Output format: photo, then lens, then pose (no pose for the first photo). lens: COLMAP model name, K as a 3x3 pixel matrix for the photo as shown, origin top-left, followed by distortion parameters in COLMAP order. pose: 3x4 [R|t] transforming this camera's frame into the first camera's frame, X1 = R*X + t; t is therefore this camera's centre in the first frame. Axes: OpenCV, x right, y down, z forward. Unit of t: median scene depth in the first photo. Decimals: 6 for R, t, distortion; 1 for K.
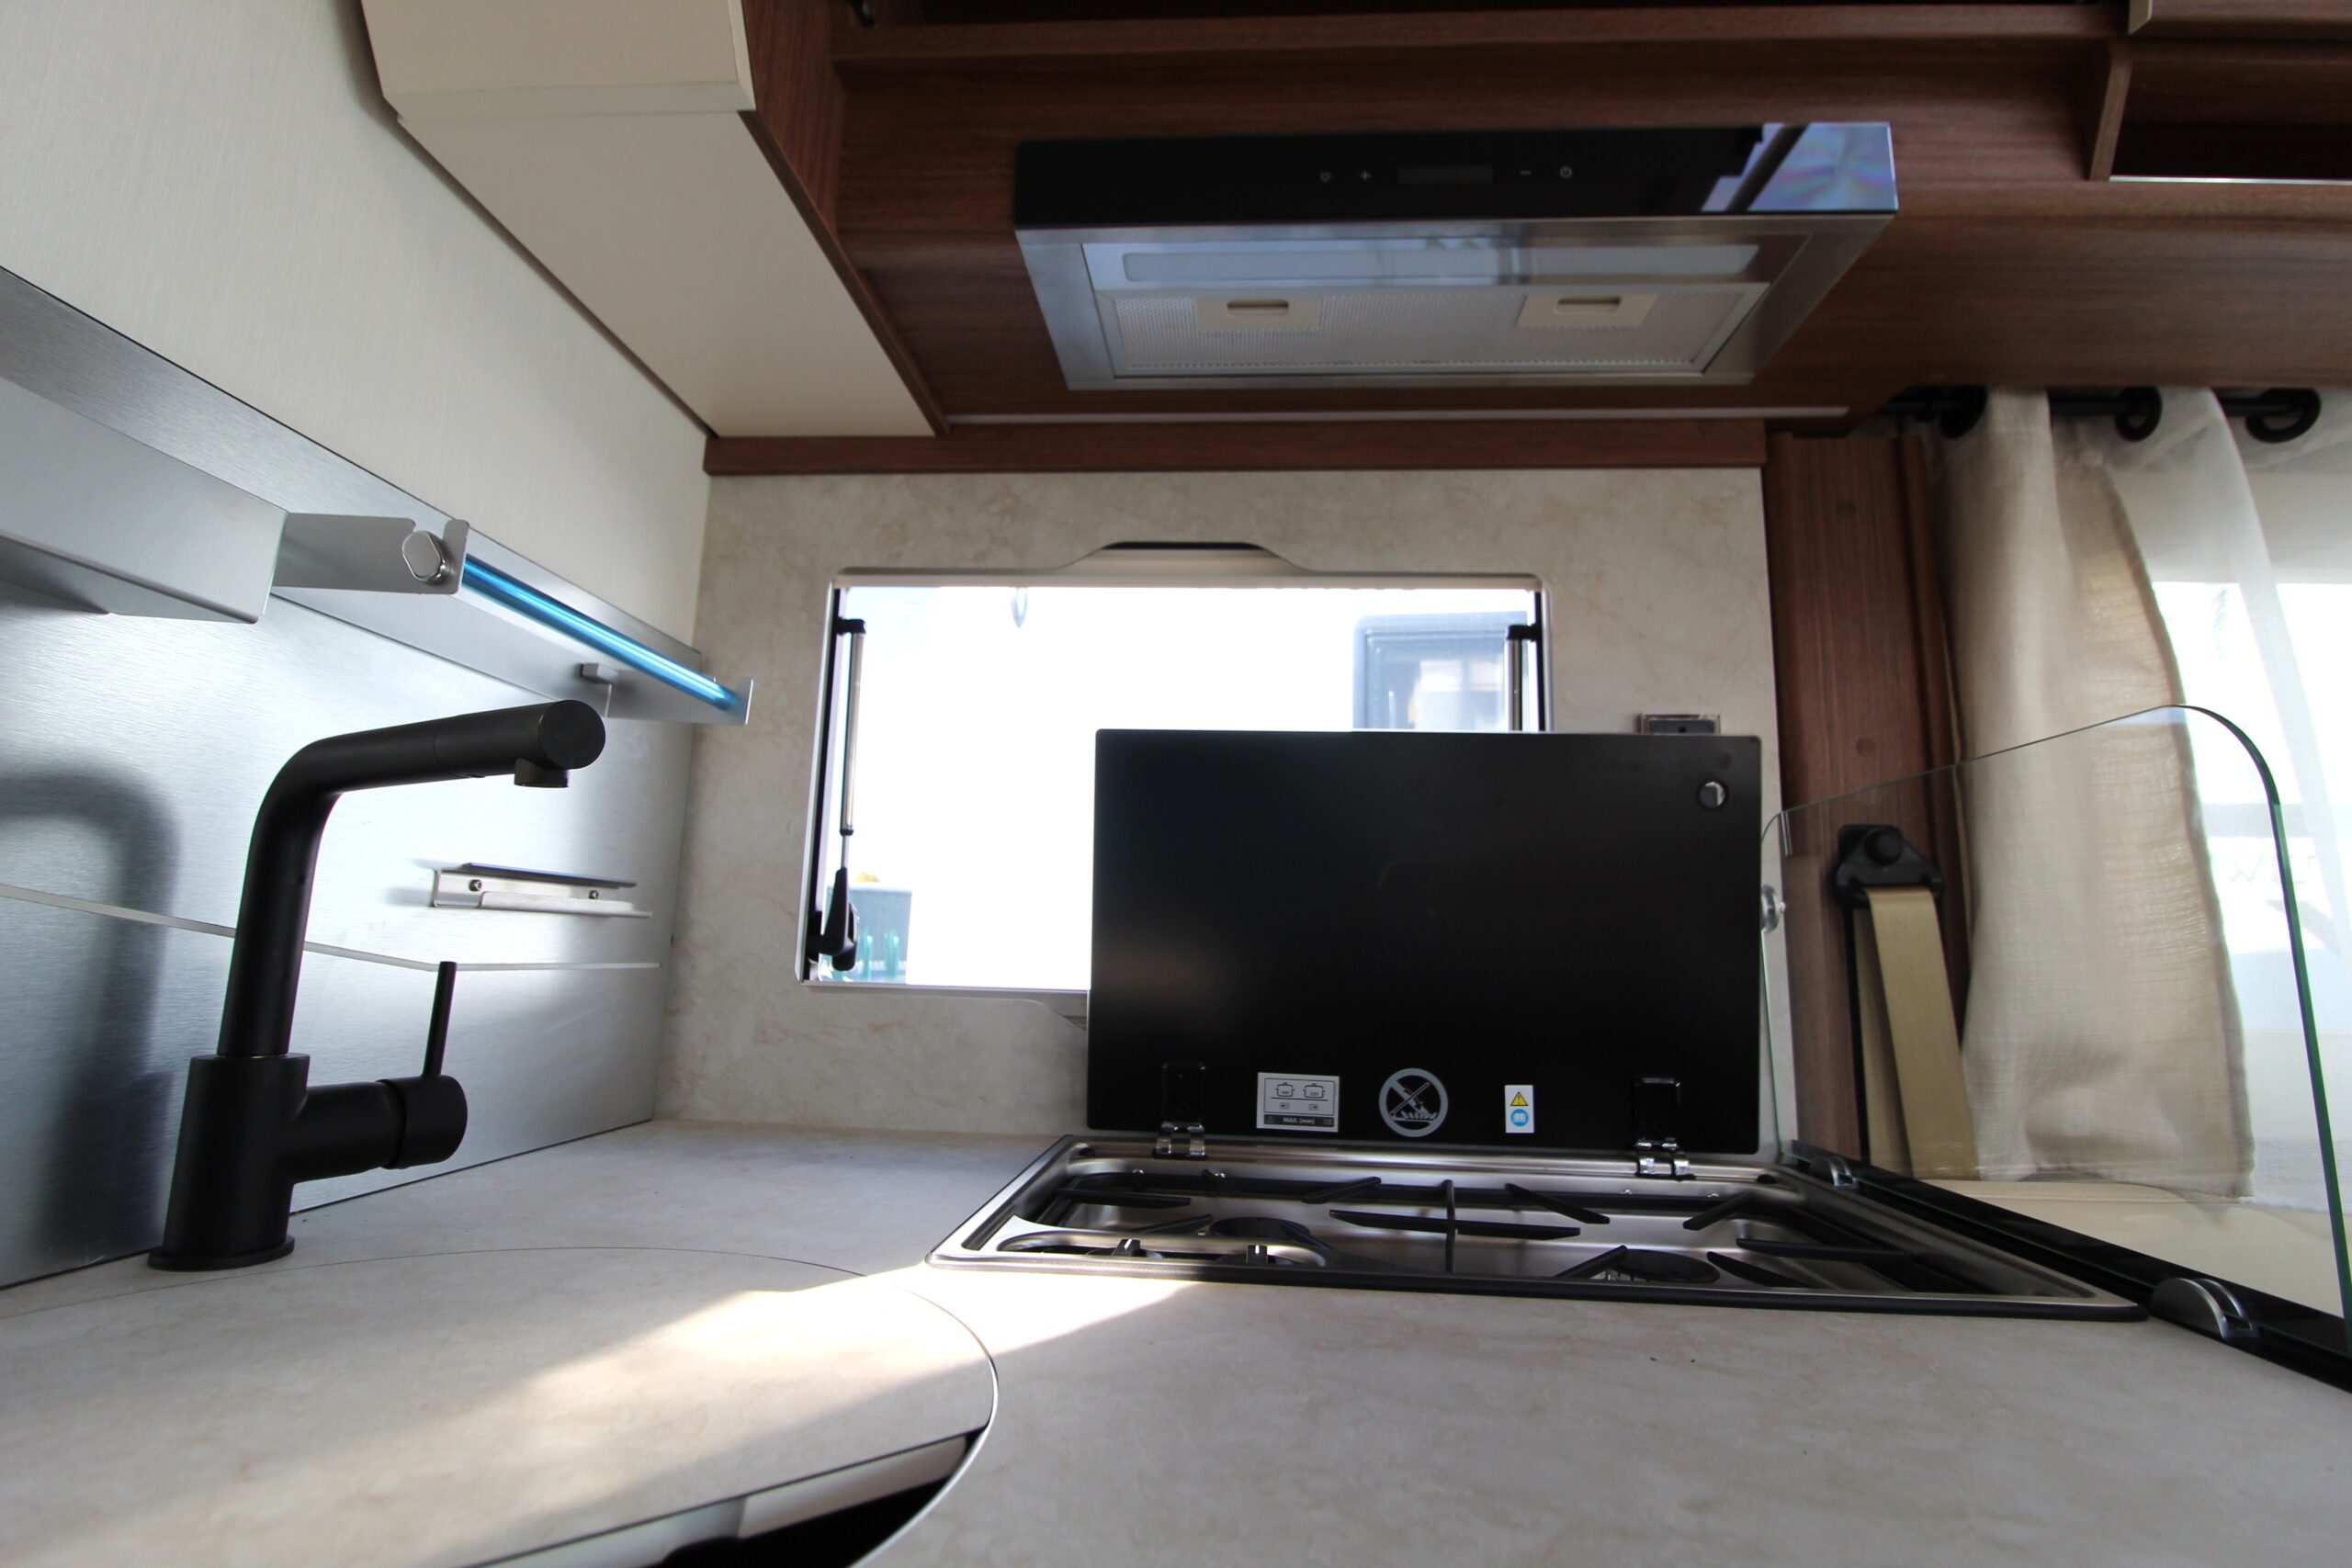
lens RADIAL K [[1096.5, 0, 1192.5], [0, 1096.5, 765.4], [0, 0, 1]] dist [0.000709, -0.016376]
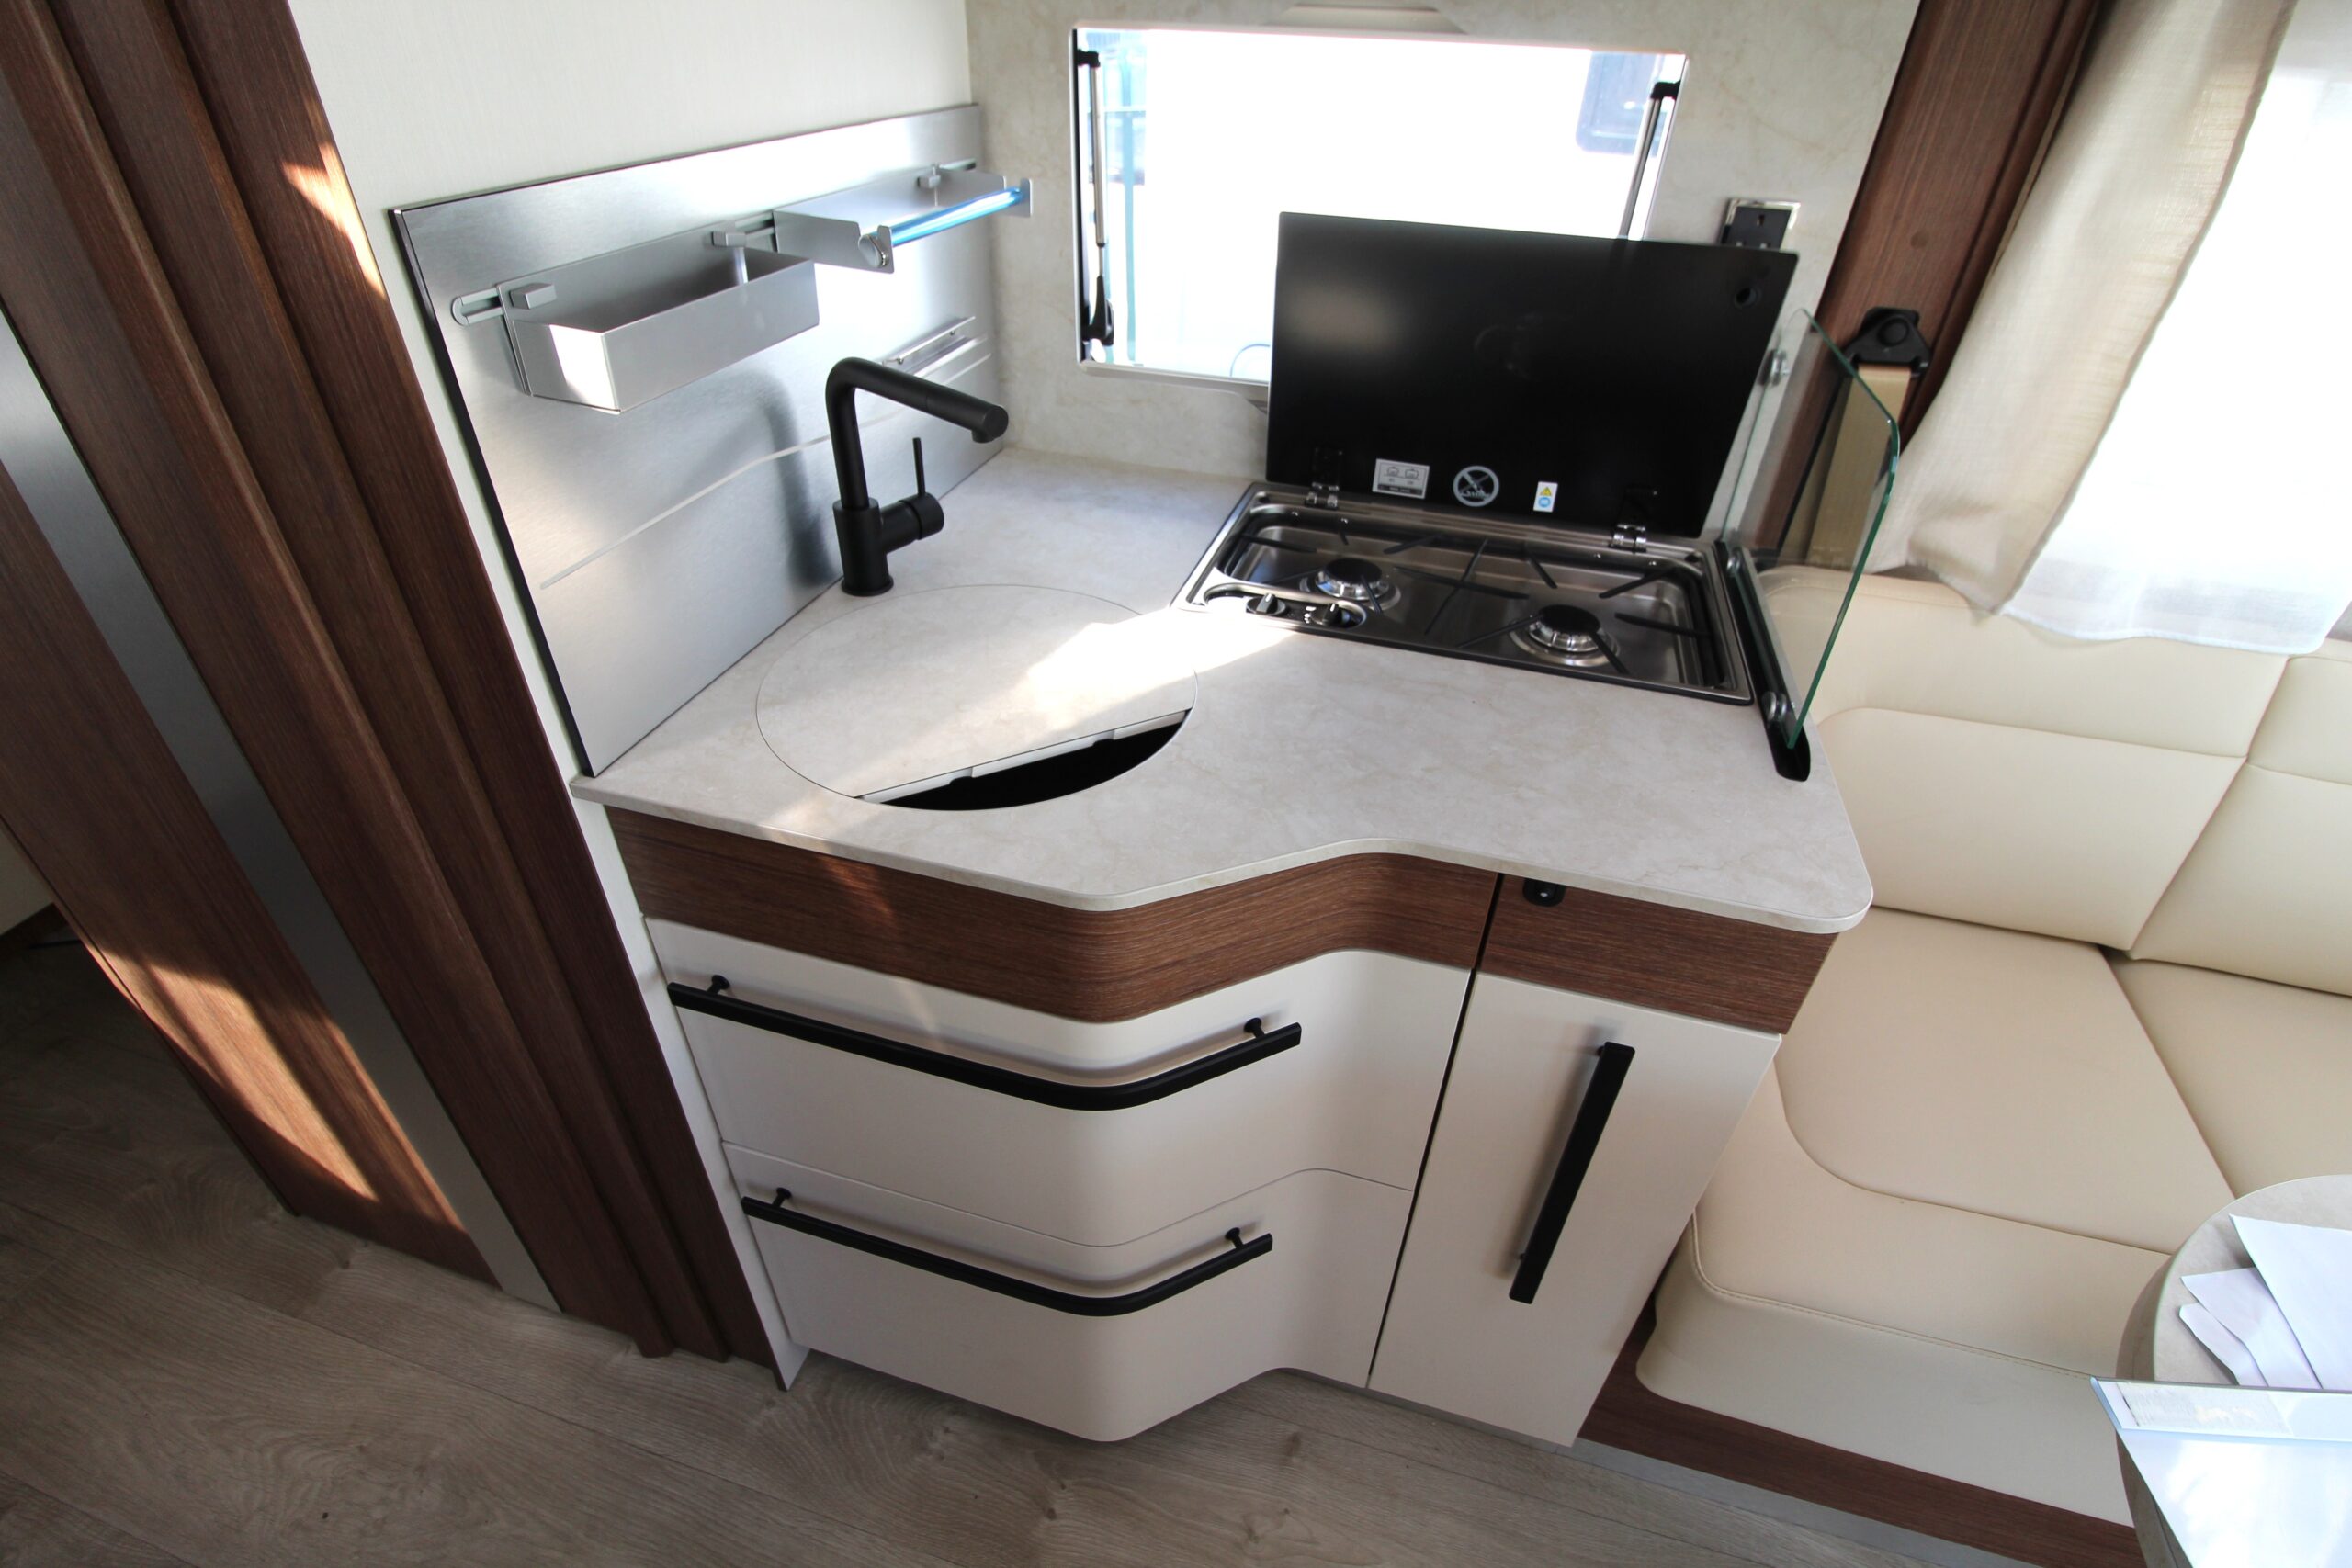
lens RADIAL K [[1096.5, 0, 1192.5], [0, 1096.5, 765.4], [0, 0, 1]] dist [0.000709, -0.016376]
pose [[0.977662, 0.126651, -0.167737, 0.119937], [0.028541, 0.710669, 0.702947, -0.502192], [0.208235, -0.692032, 0.691180, -0.411114]]
